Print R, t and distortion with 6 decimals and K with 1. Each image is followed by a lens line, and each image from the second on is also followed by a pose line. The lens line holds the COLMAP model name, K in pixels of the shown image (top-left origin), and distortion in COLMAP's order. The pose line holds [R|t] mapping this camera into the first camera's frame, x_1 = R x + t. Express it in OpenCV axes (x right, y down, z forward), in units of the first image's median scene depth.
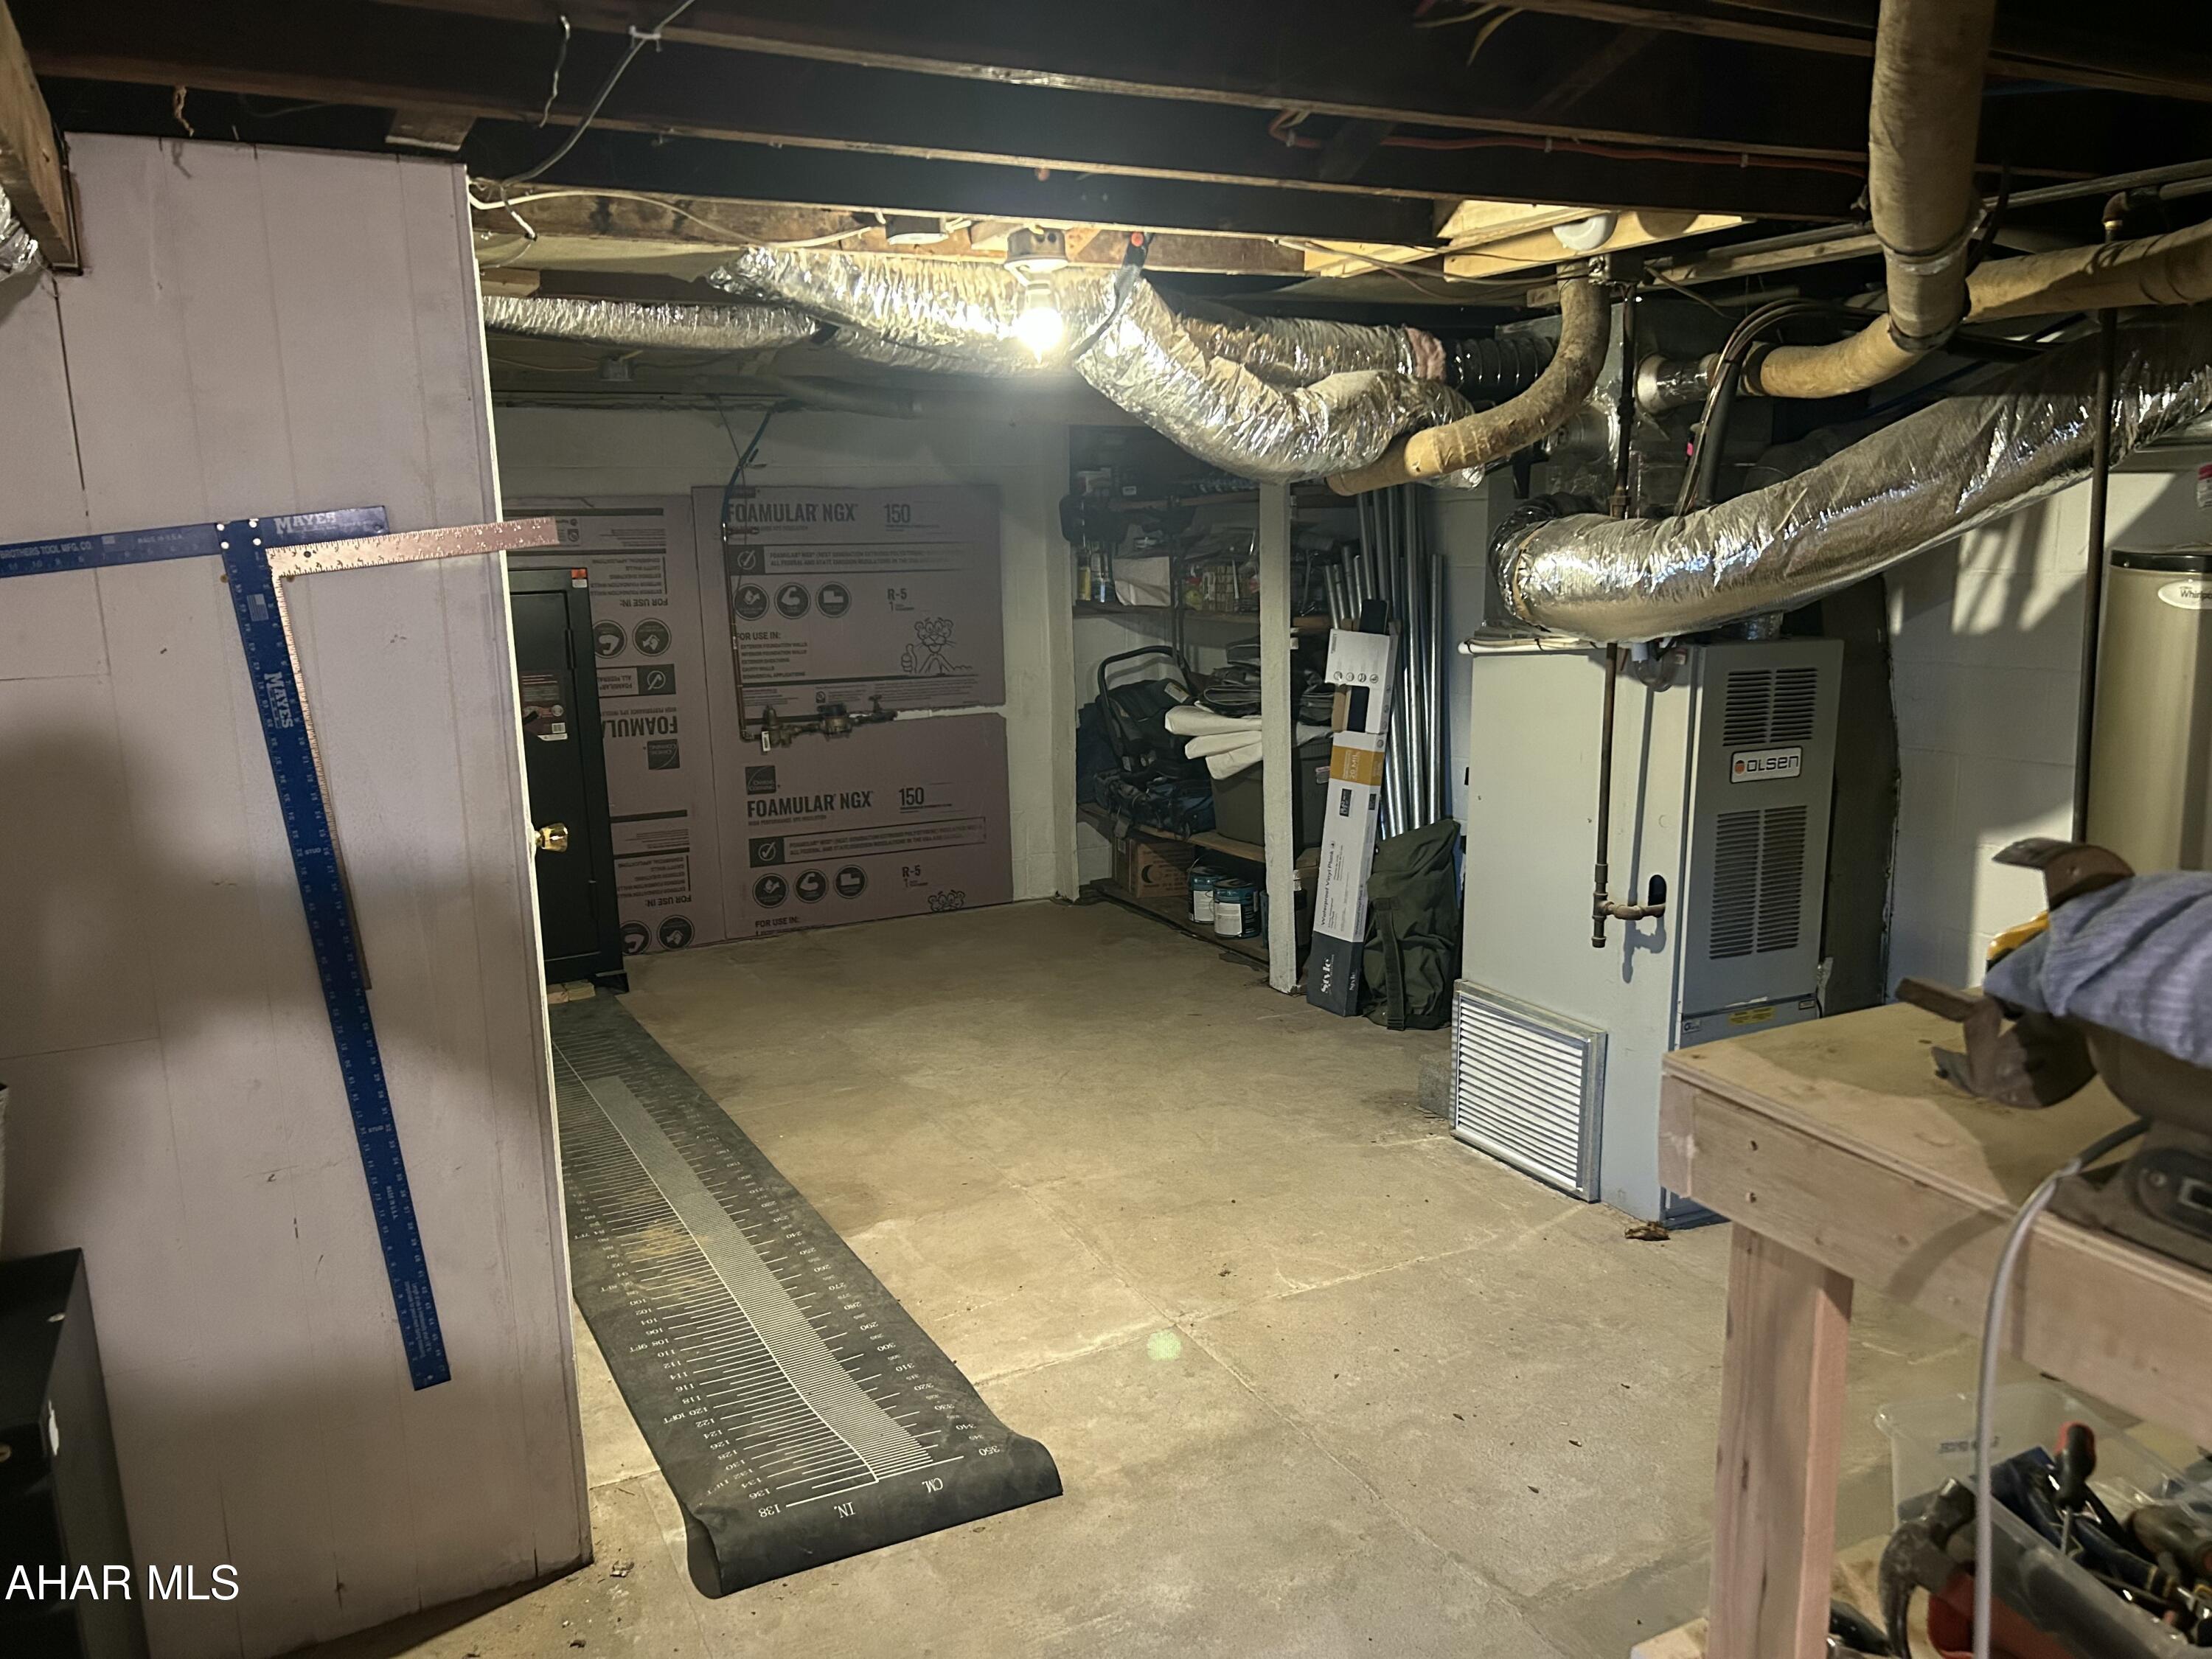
lens RADIAL K [[1647.5, 0, 1106.0], [0, 1647.5, 829.5], [0, 0, 1]] dist [0.081347, -0.098808]
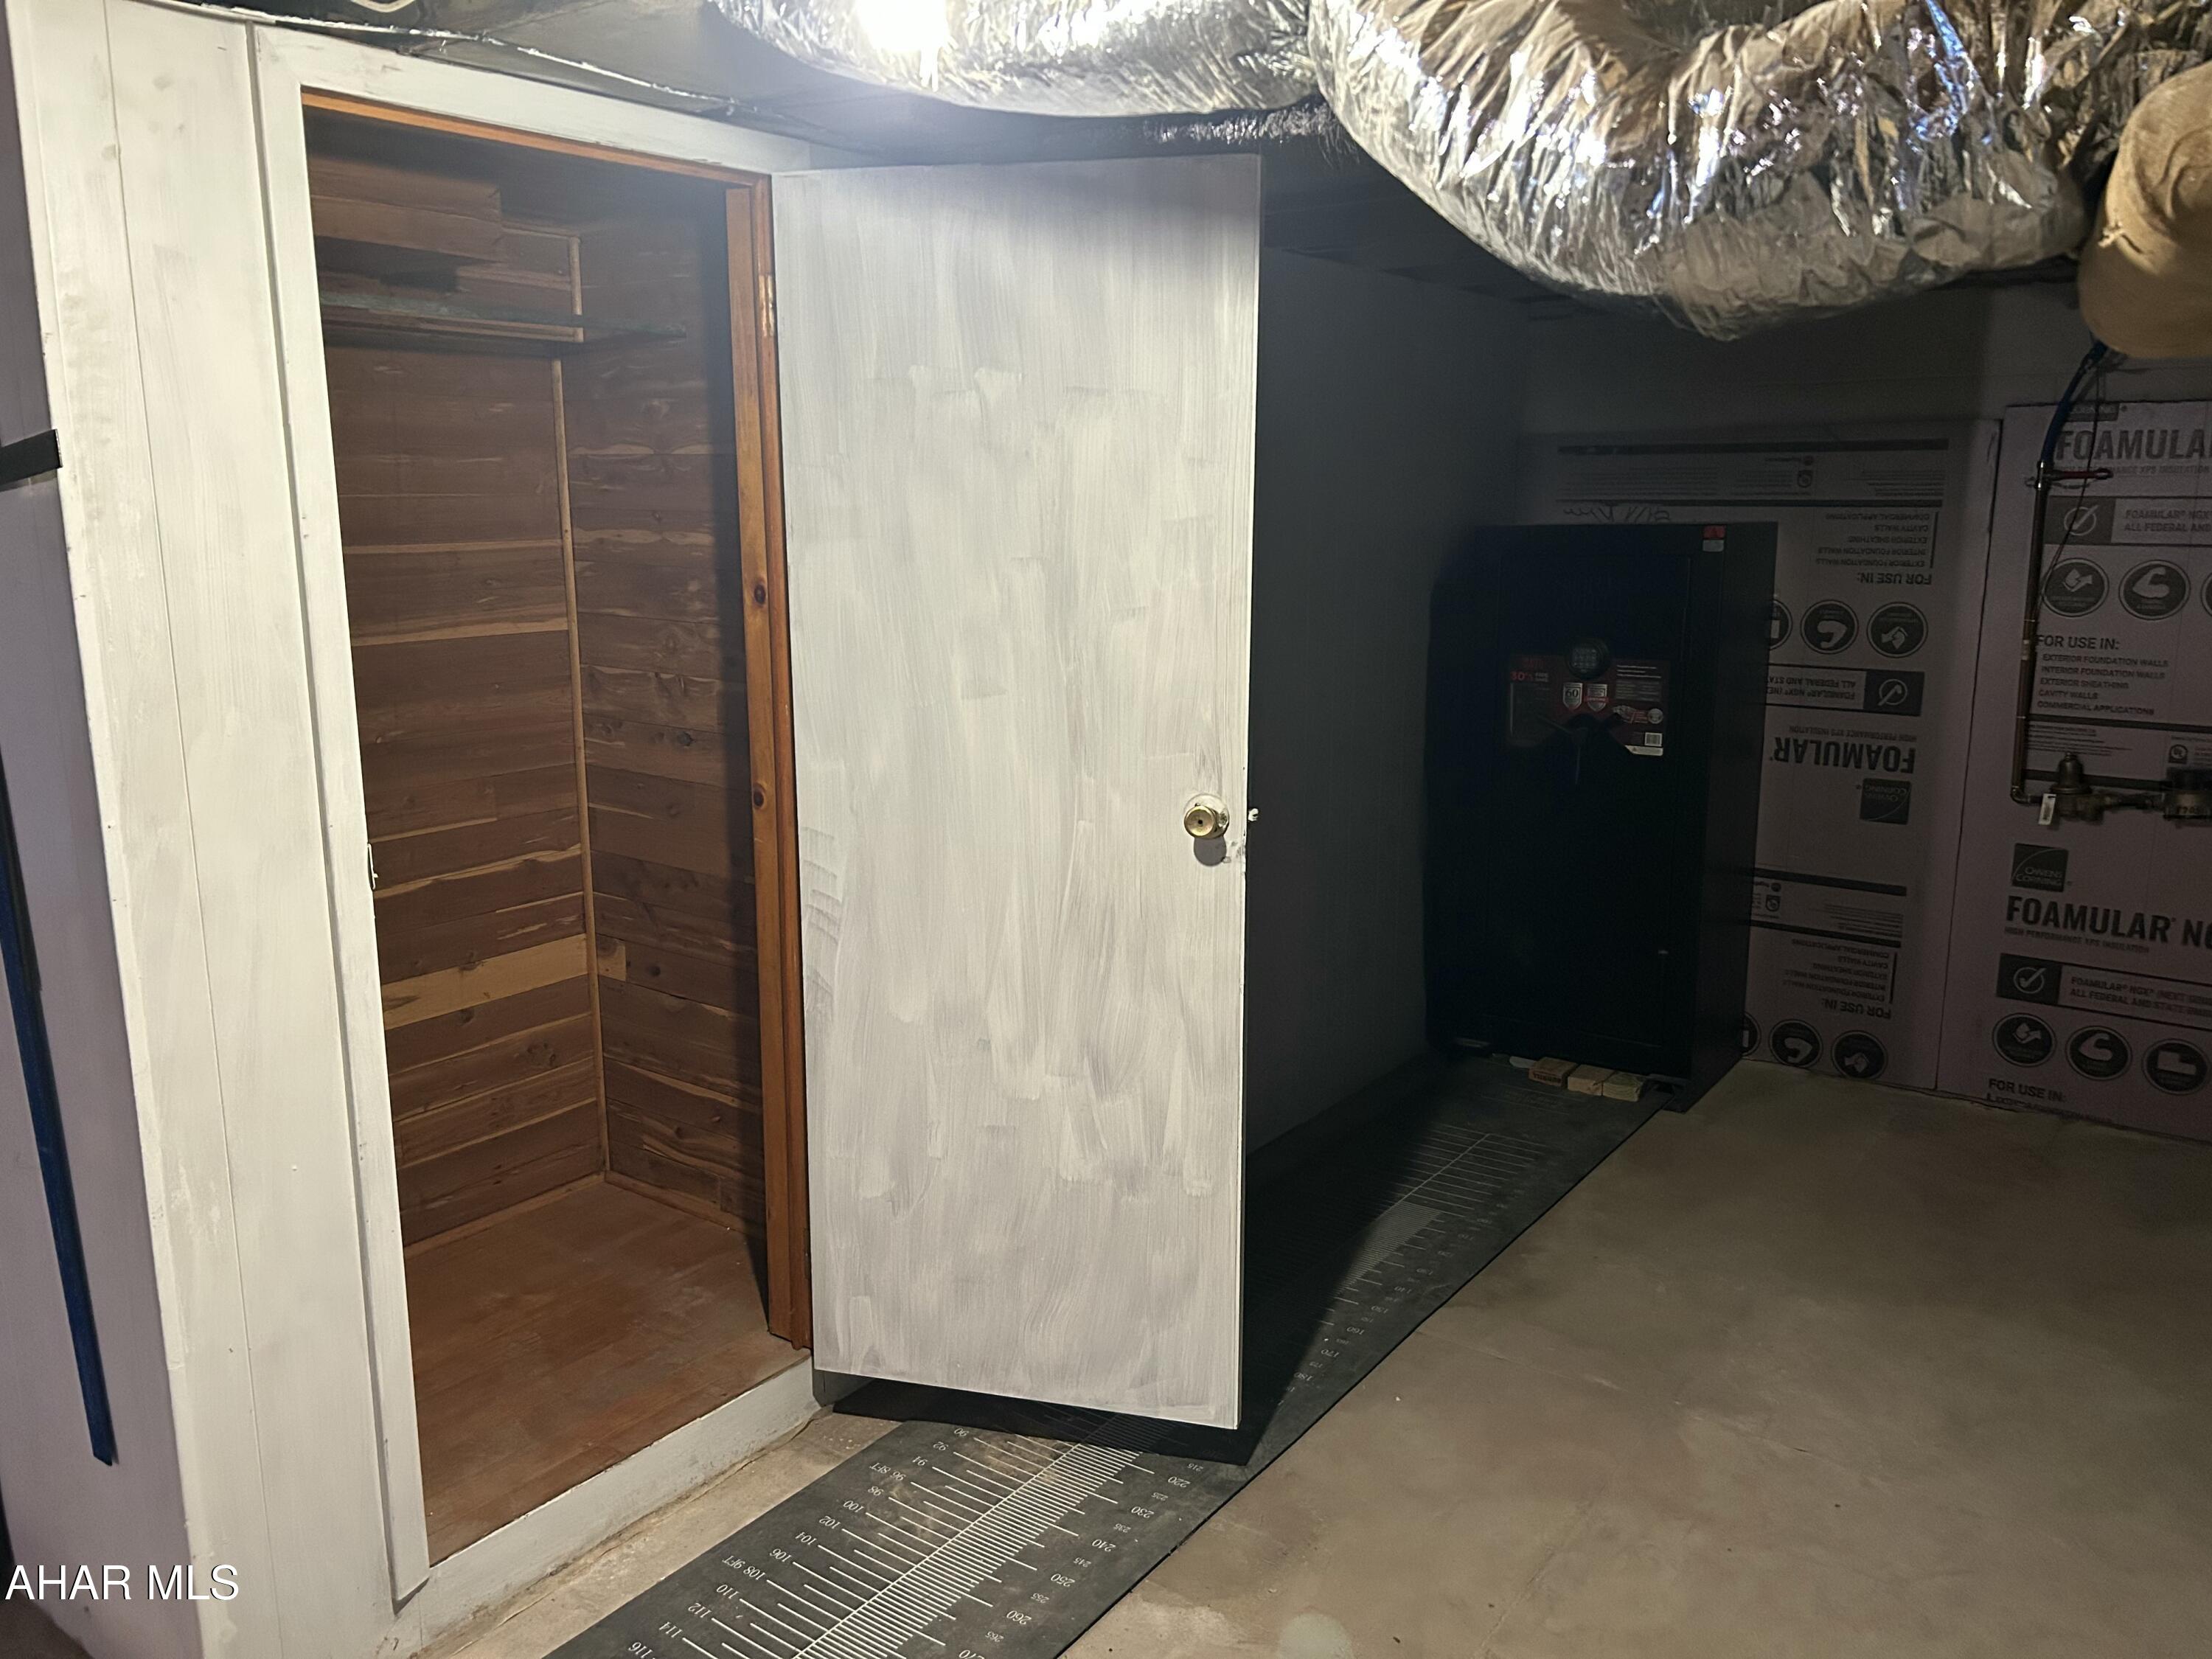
lens RADIAL K [[1647.5, 0, 1106.0], [0, 1647.5, 829.5], [0, 0, 1]] dist [0.081347, -0.098808]
pose [[0.446525, 0.196435, -0.872943, 0.193307], [-0.171428, 0.976313, 0.132008, -0.069200], [0.878196, 0.090702, 0.469622, 0.390700]]
